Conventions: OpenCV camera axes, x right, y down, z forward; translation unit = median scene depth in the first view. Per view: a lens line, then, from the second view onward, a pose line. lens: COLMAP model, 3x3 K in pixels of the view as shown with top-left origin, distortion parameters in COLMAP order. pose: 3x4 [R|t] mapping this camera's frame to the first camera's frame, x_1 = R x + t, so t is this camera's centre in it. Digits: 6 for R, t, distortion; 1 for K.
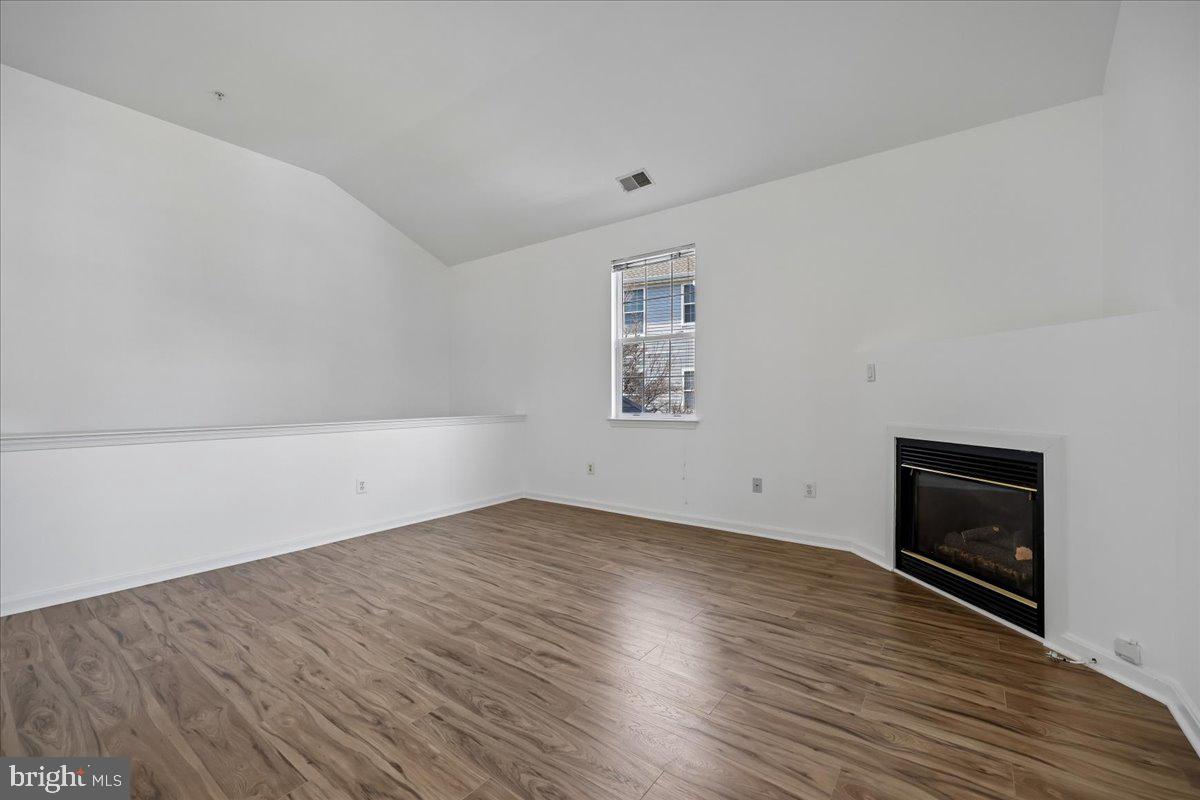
lens RADIAL K [[494.9, 0, 605.6], [0, 494.9, 401.0], [0, 0, 1]] dist [-0.001414, 0.000040]
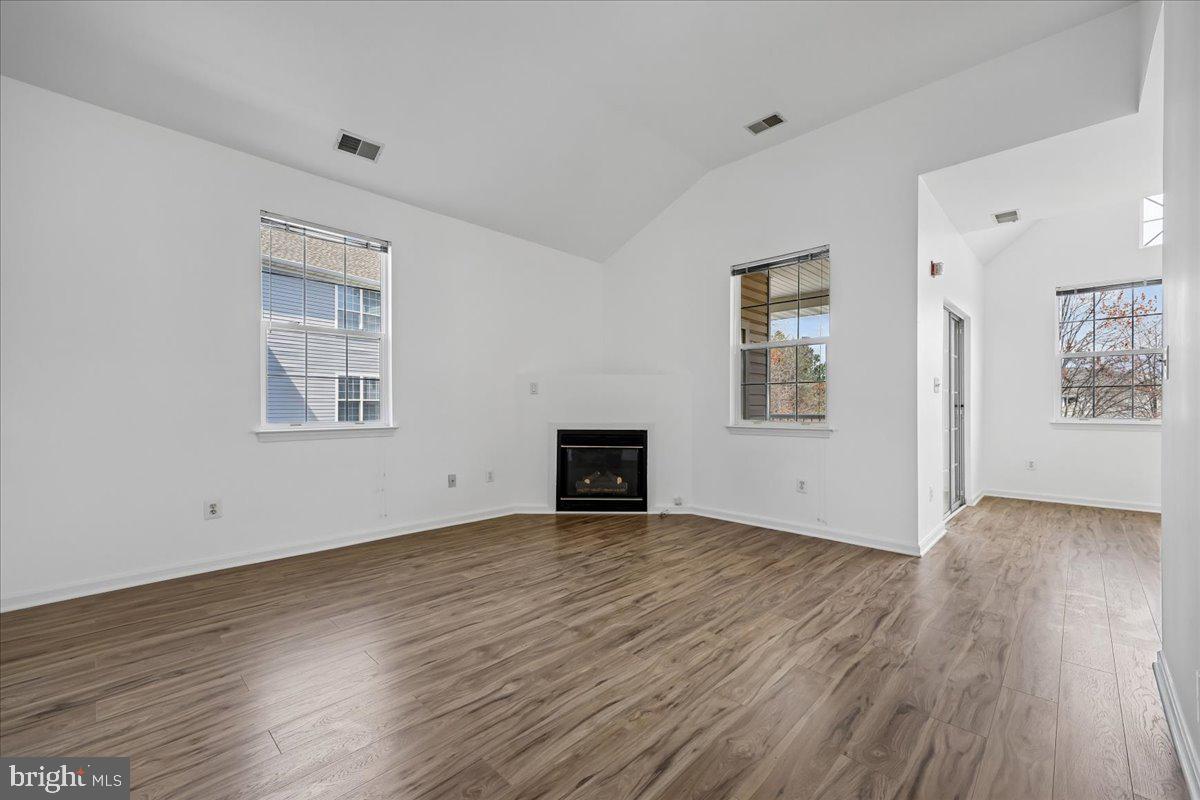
lens RADIAL K [[506.5, 0, 602.2], [0, 506.5, 405.2], [0, 0, 1]] dist [0.017339, 0.000112]
pose [[0.110948, 0.007528, 0.993798, -1.124494], [-0.001527, 0.999971, -0.007404, 0.005612], [-0.993825, -0.000696, 0.110956, 0.724745]]
